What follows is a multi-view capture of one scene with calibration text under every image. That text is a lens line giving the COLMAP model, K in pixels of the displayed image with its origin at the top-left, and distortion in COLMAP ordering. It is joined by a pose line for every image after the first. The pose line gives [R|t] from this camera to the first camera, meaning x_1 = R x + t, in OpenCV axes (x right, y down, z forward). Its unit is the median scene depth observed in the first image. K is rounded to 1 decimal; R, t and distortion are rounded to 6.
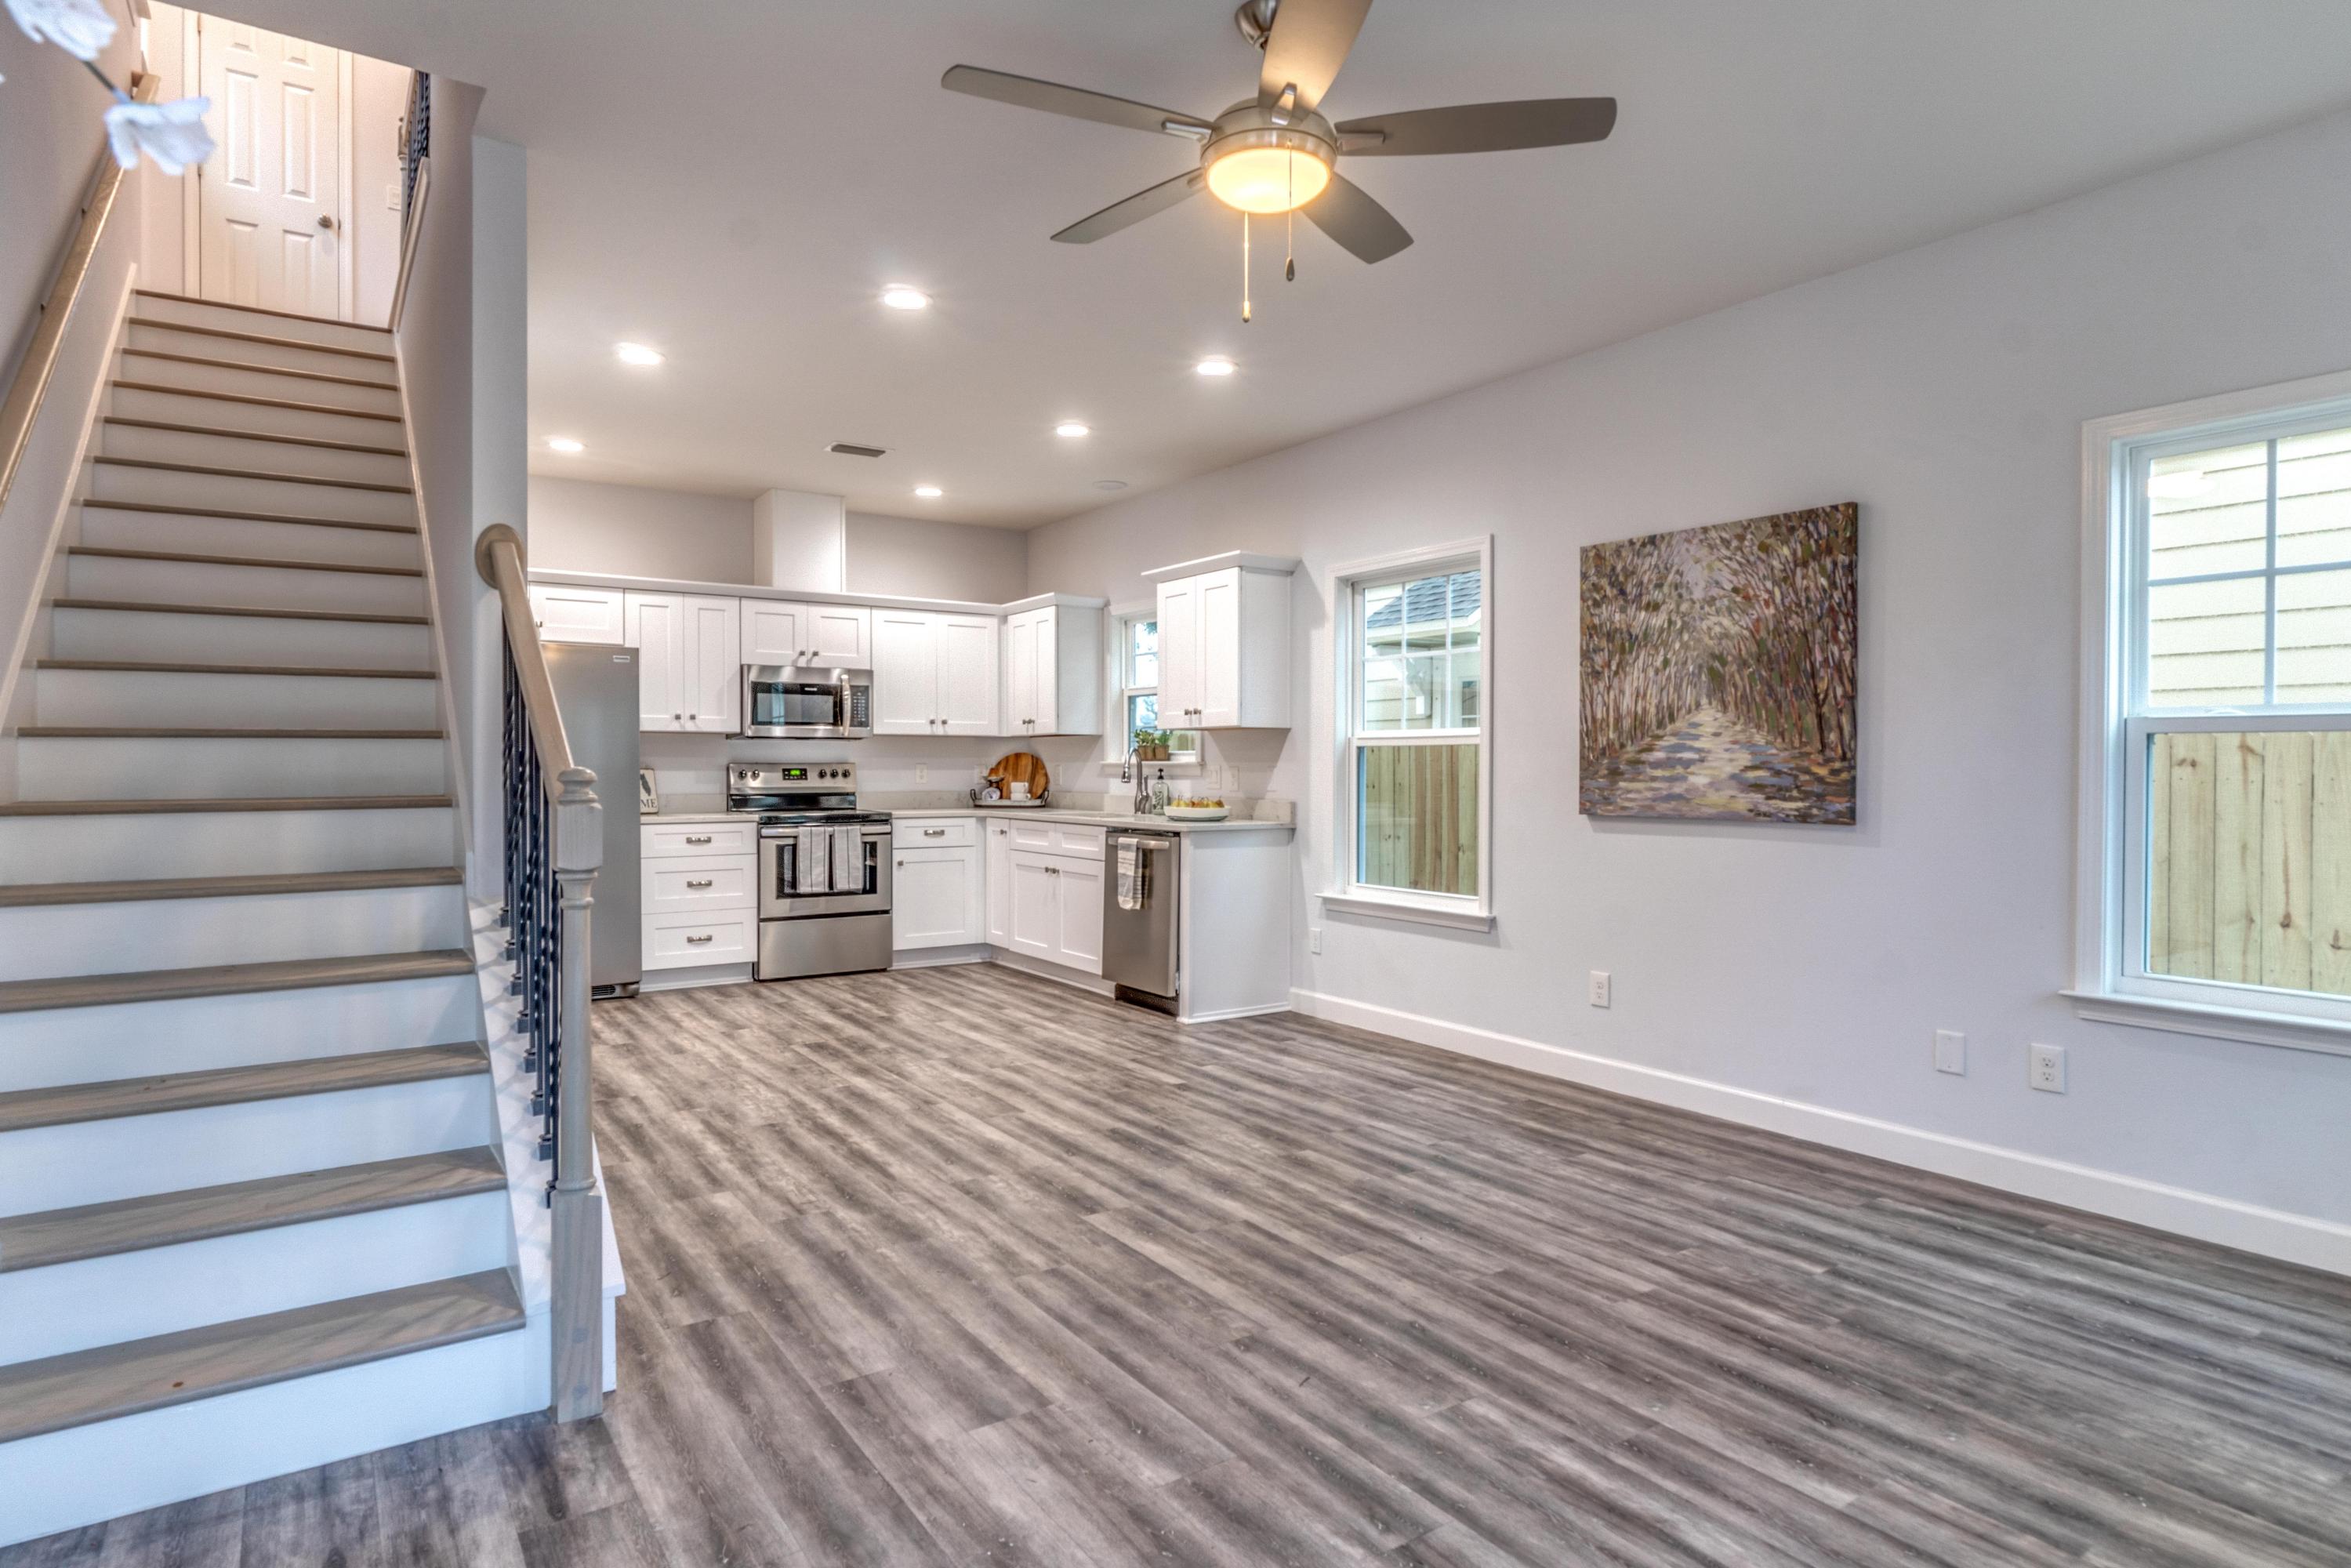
lens RADIAL K [[1193.7, 0, 1177.9], [0, 1193.7, 794.1], [0, 0, 1]] dist [0.004407, 0.000349]
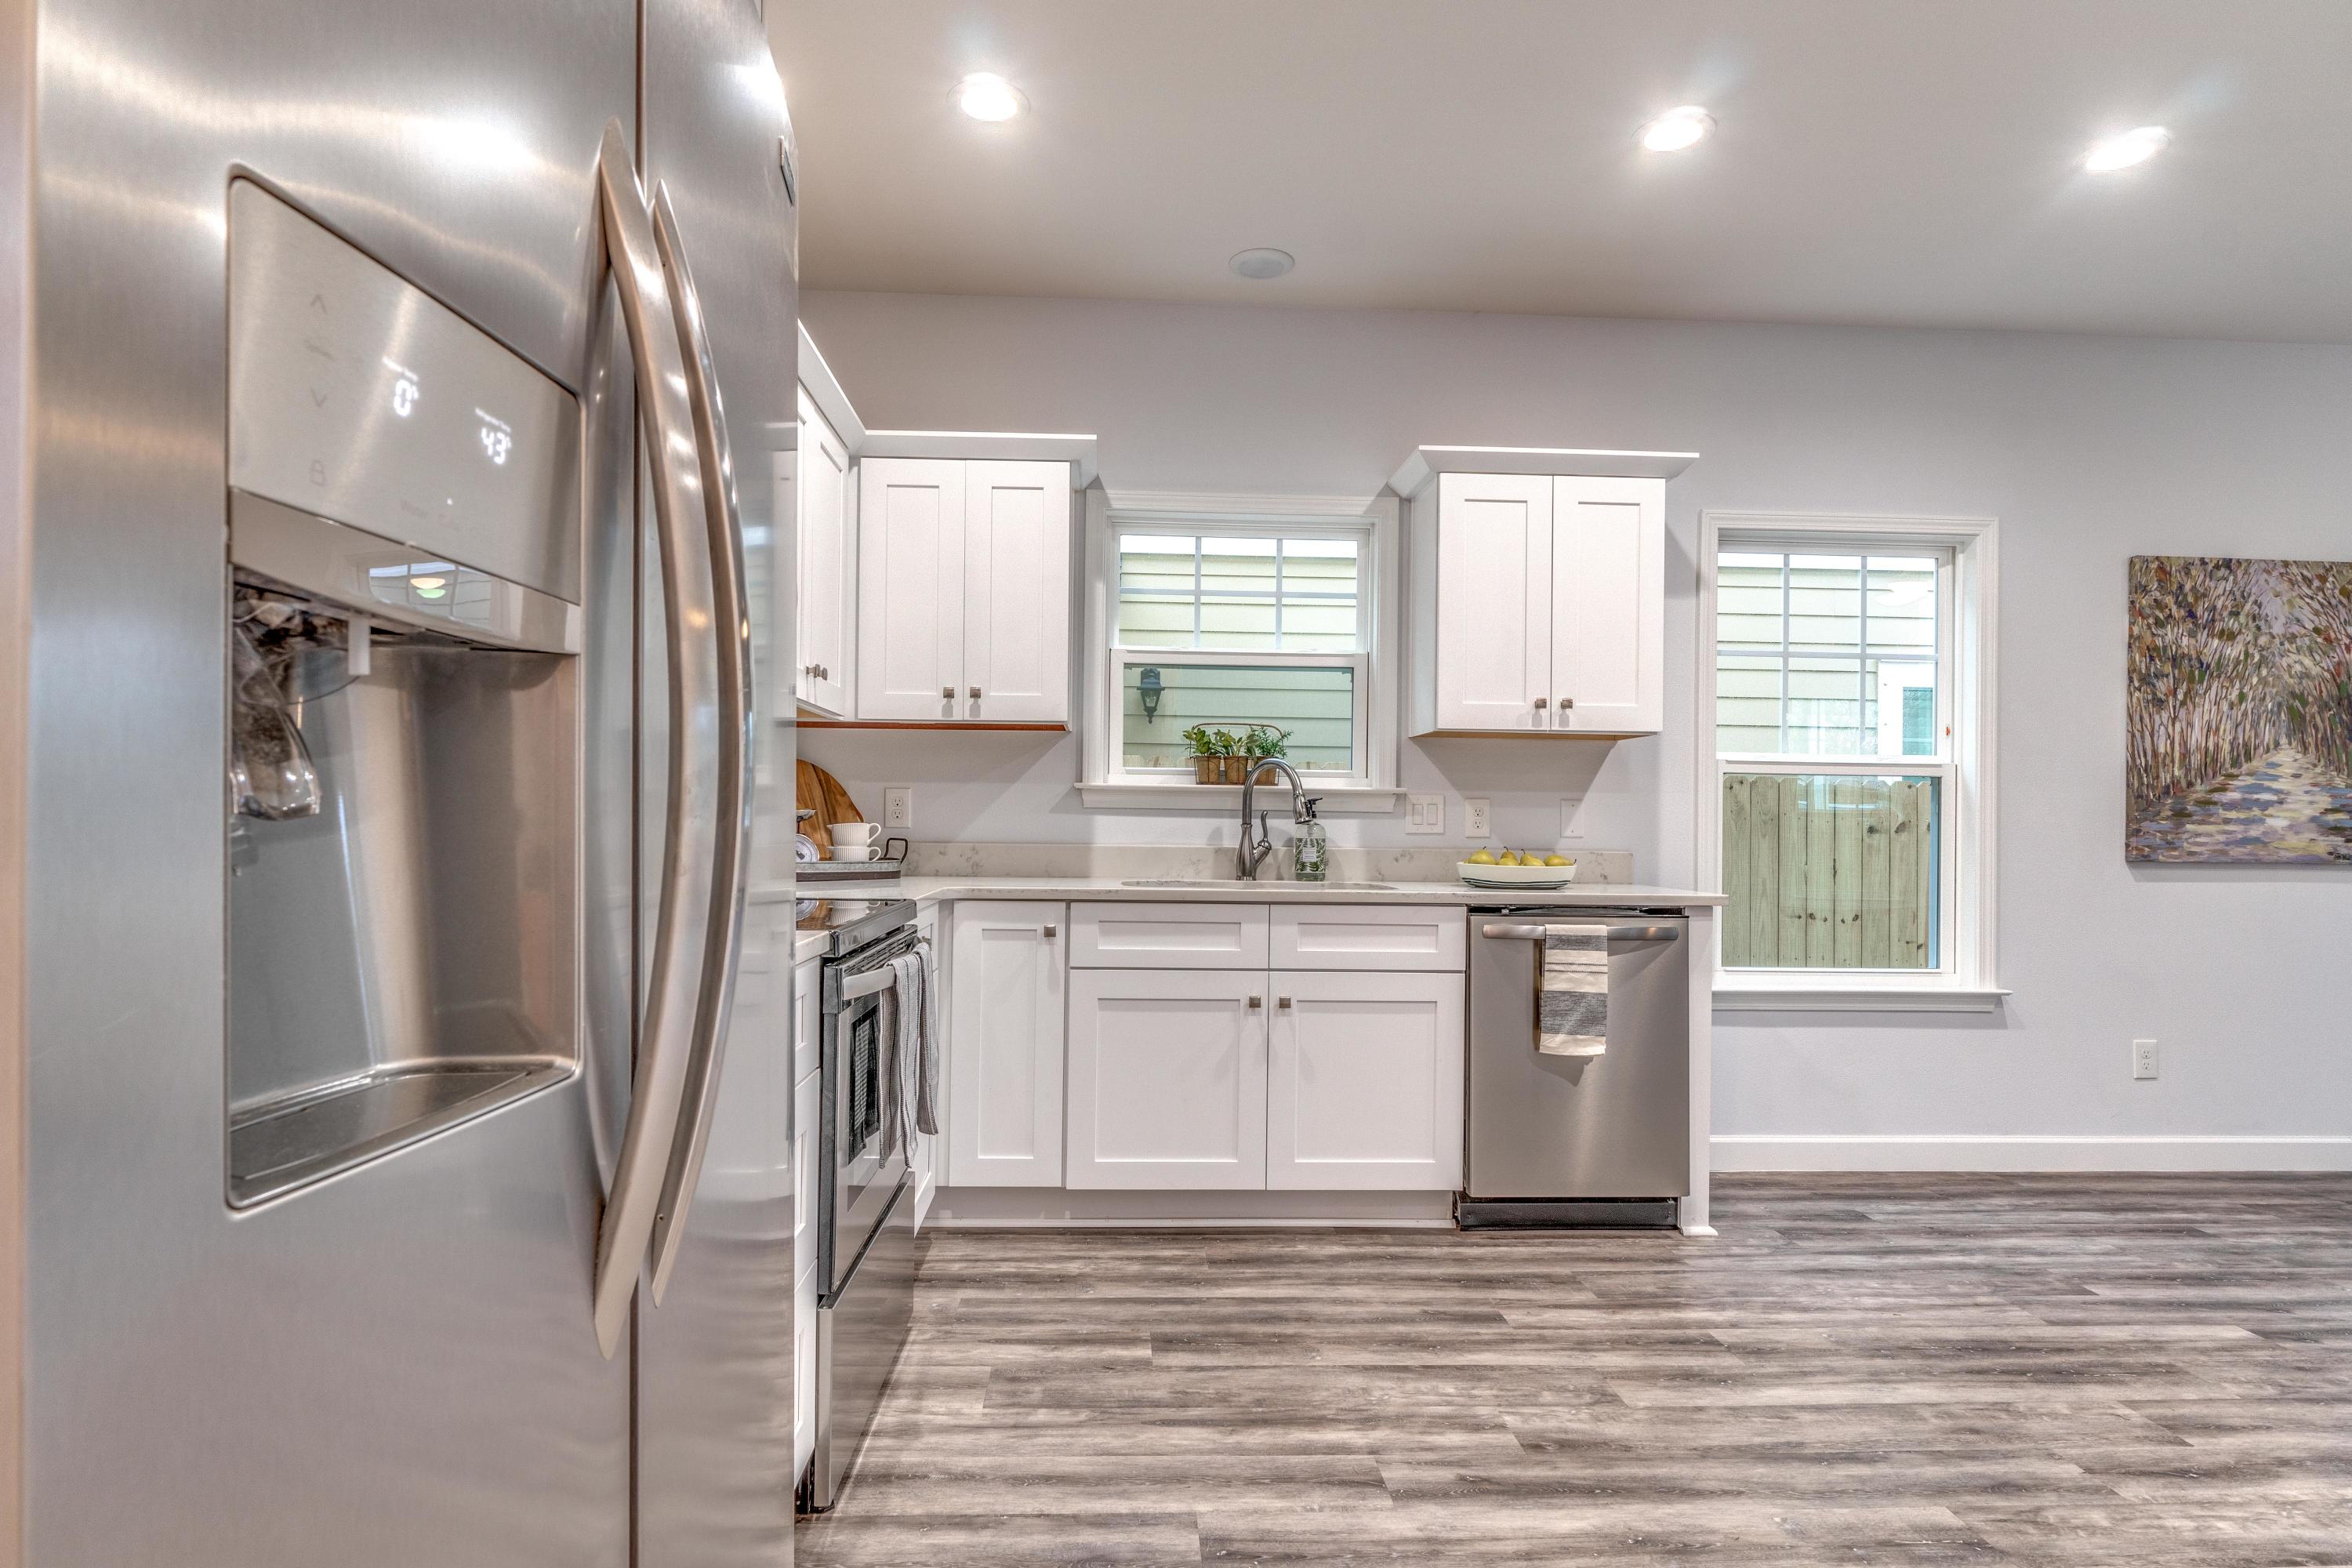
lens RADIAL K [[1146.8, 0, 1178.2], [0, 1146.8, 763.7], [0, 0, 1]] dist [-0.005975, -0.001185]
pose [[0.554251, 0.004447, 0.832338, -0.536095], [0.004680, 0.999953, -0.008459, -0.036529], [-0.832336, 0.008584, 0.554205, 0.807911]]
